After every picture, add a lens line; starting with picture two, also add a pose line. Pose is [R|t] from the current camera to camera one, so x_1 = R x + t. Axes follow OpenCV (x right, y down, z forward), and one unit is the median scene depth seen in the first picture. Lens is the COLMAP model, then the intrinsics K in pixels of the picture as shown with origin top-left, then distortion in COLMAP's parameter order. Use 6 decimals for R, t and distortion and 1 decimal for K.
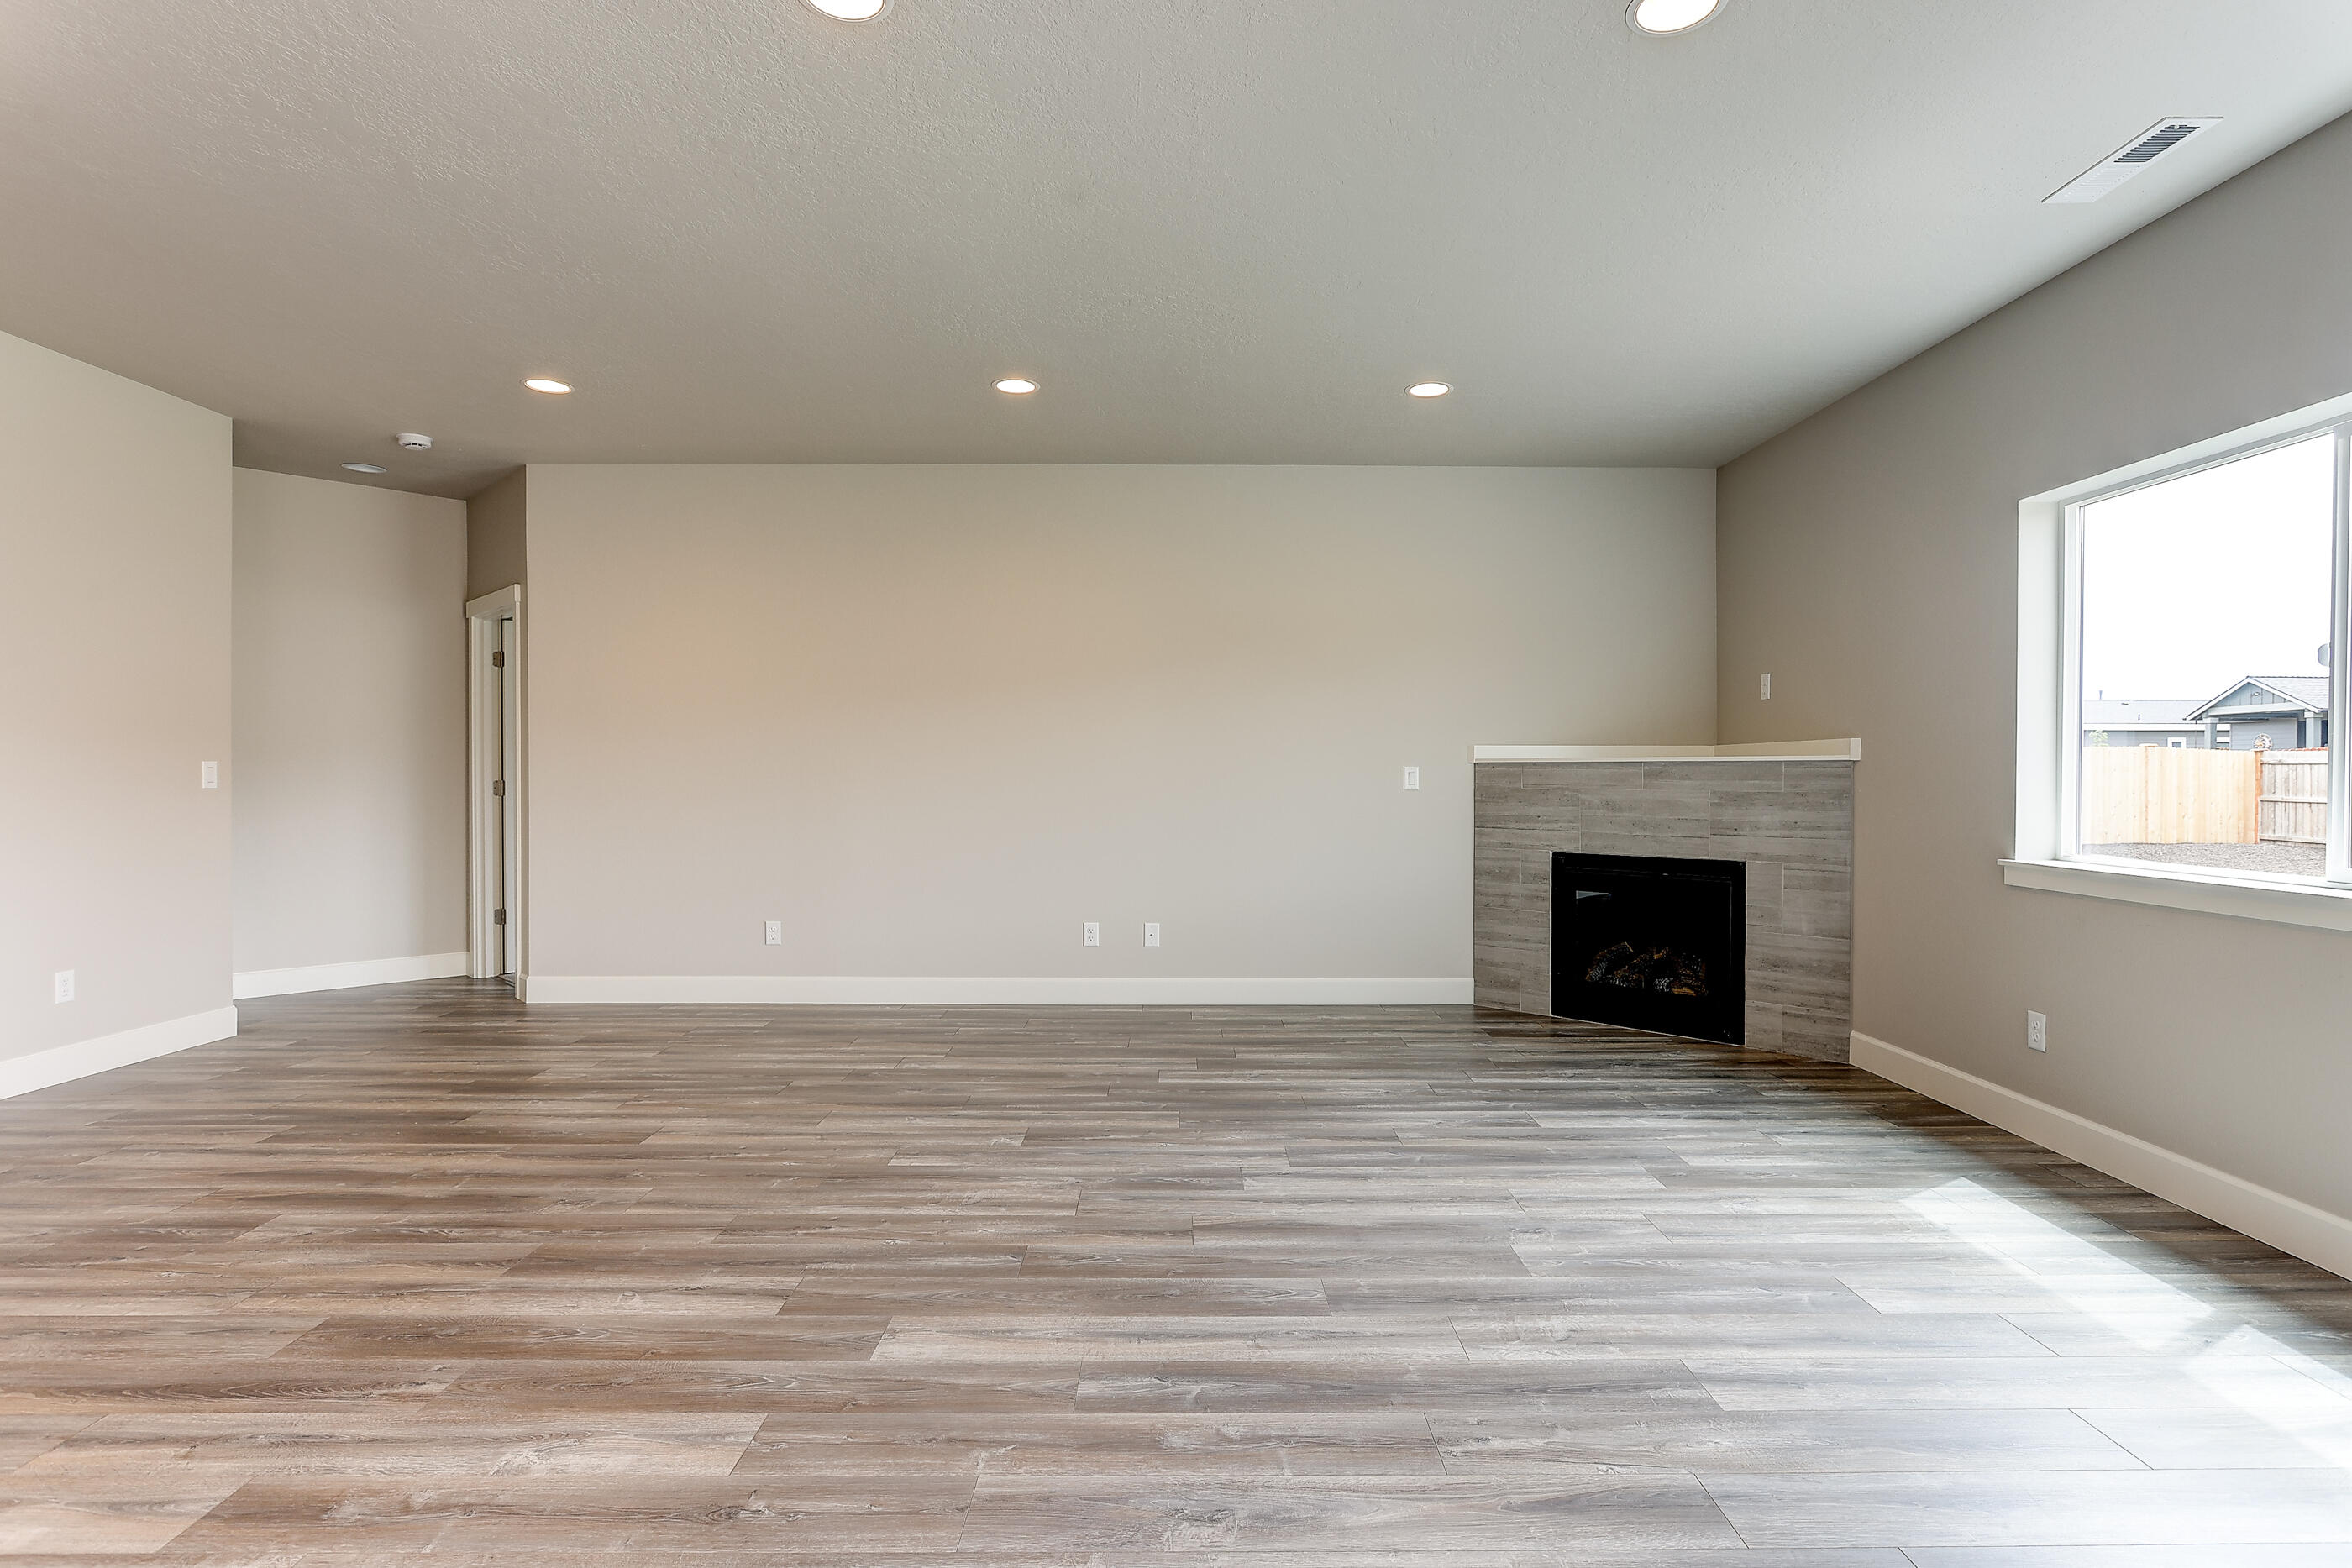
lens RADIAL K [[1163.1, 0, 1218.7], [0, 1163.1, 764.2], [0, 0, 1]] dist [0.000914, 0.000334]
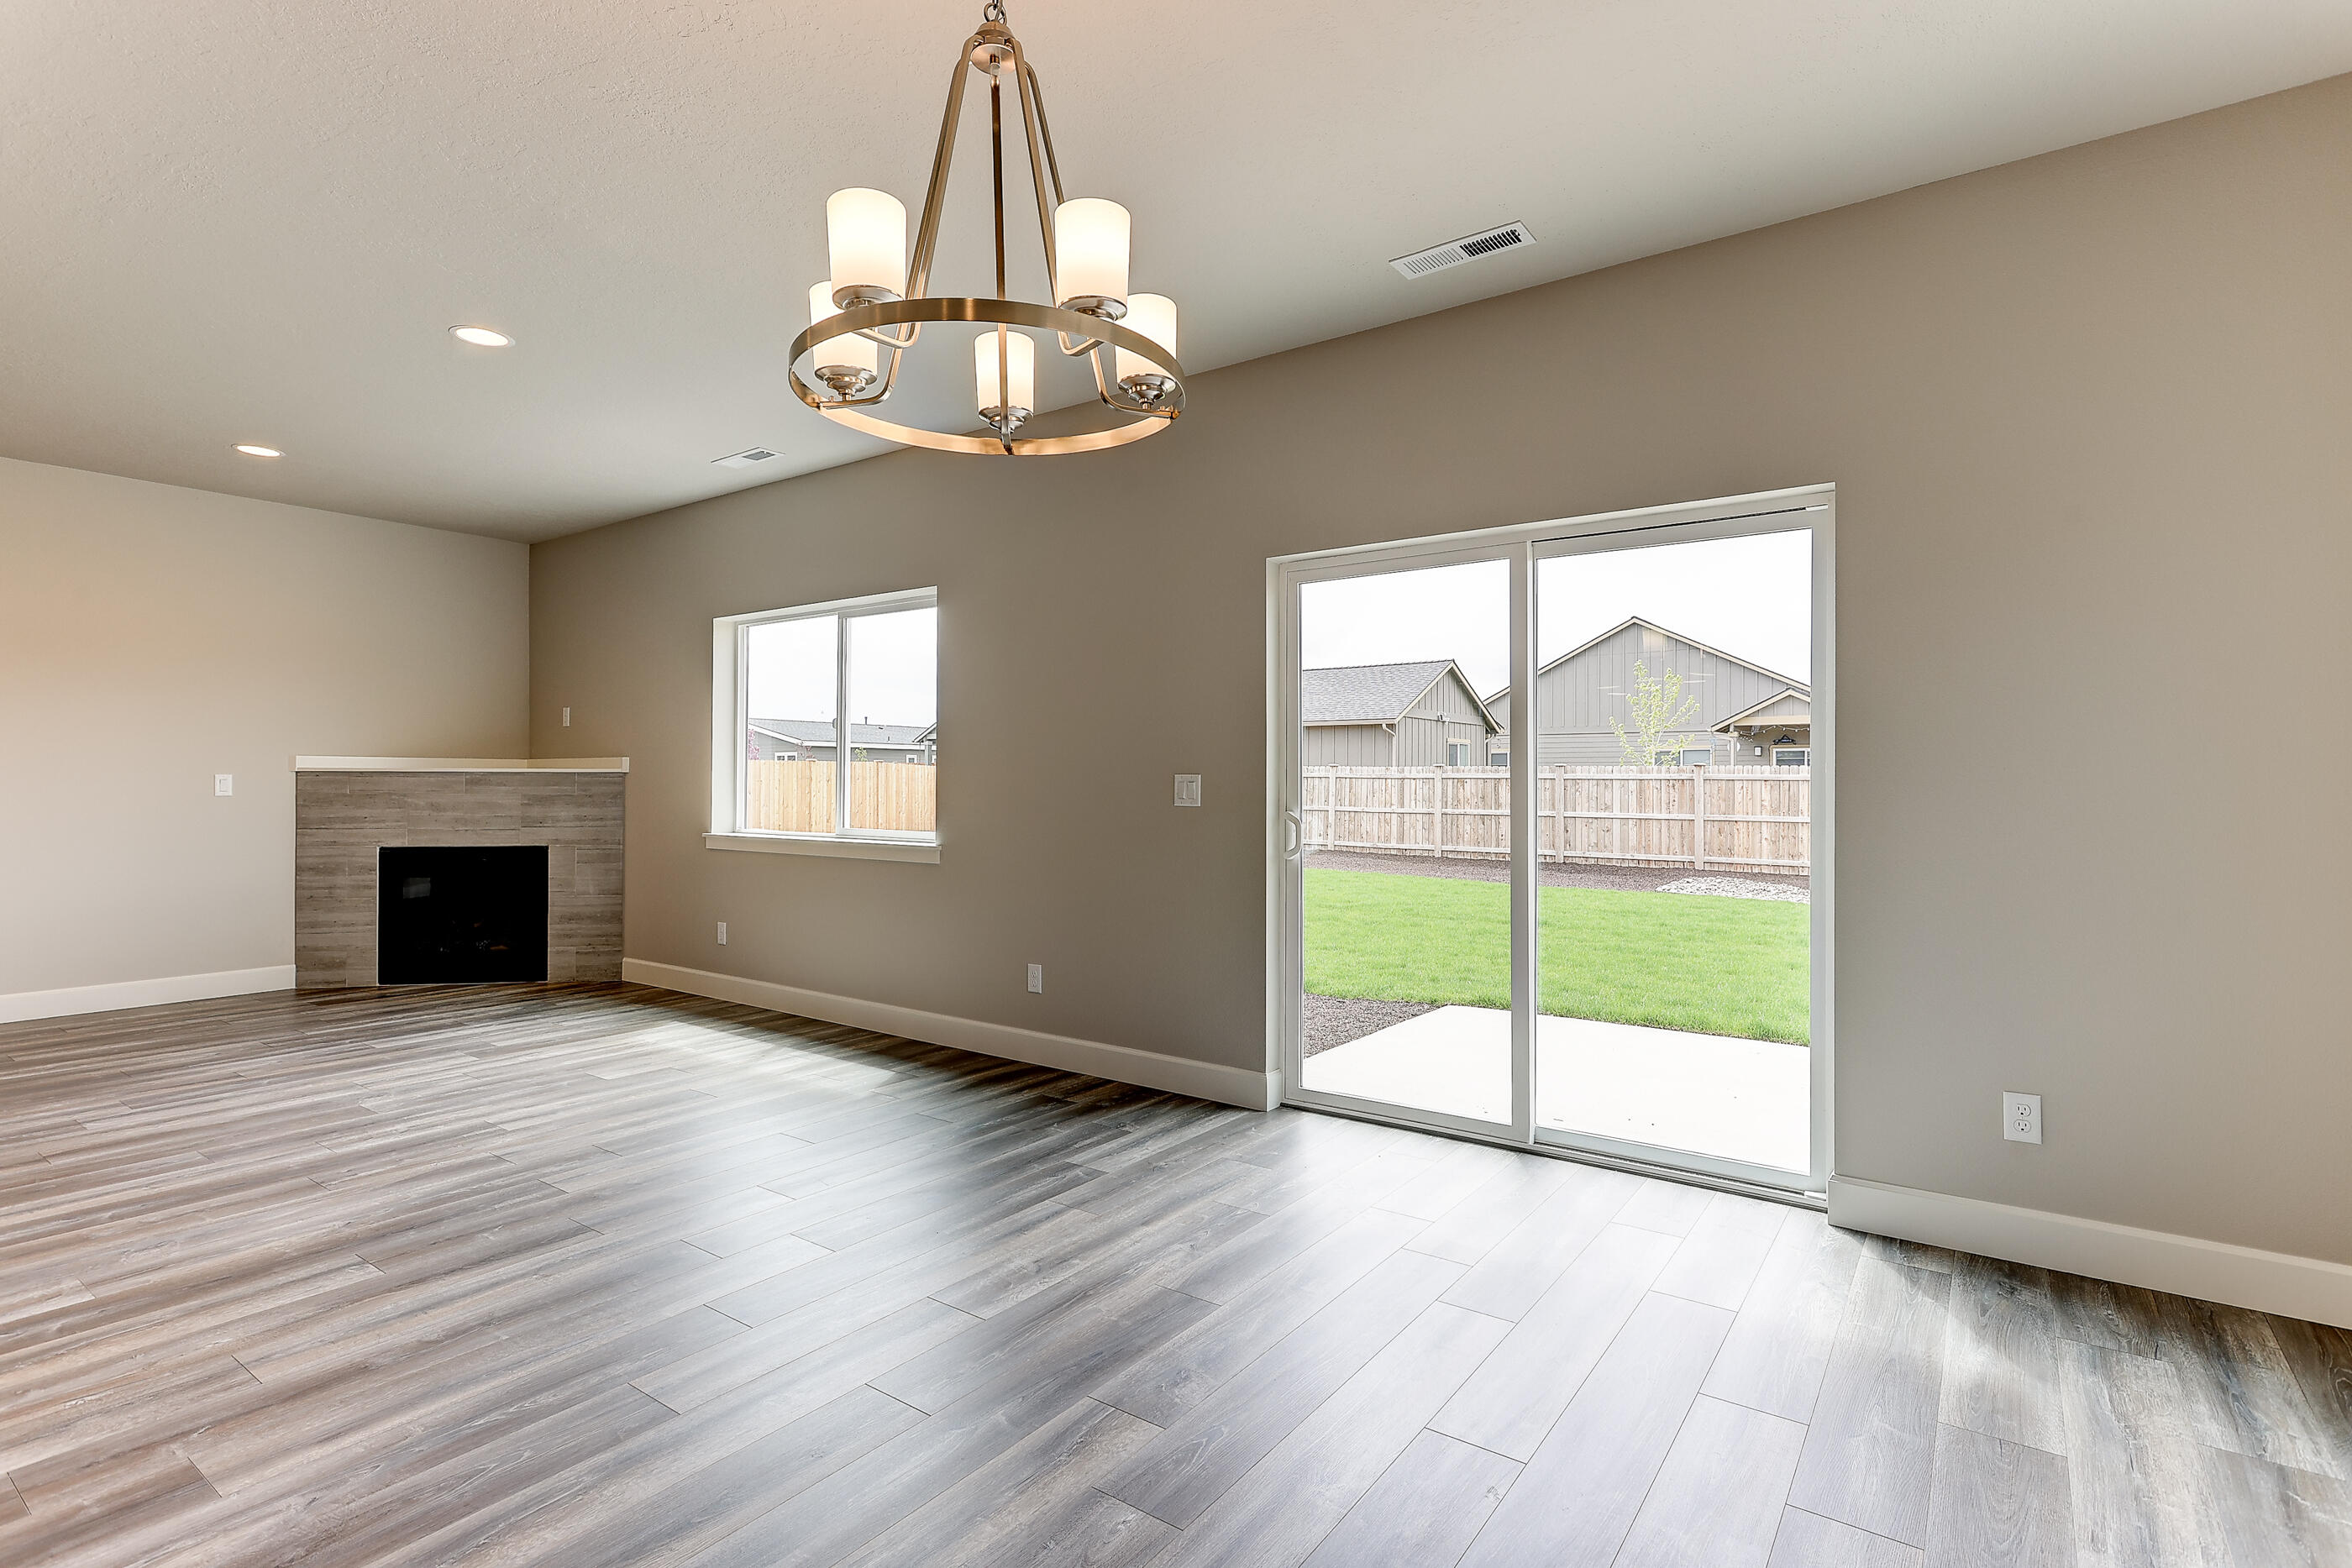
lens RADIAL K [[1120.1, 0, 1185.2], [0, 1120.1, 792.9], [0, 0, 1]] dist [0.000143, -0.000119]
pose [[0.608024, -0.006615, 0.793891, -0.139633], [-0.008483, 0.999854, 0.014828, -0.004393], [-0.793874, -0.015750, 0.607879, -0.402824]]
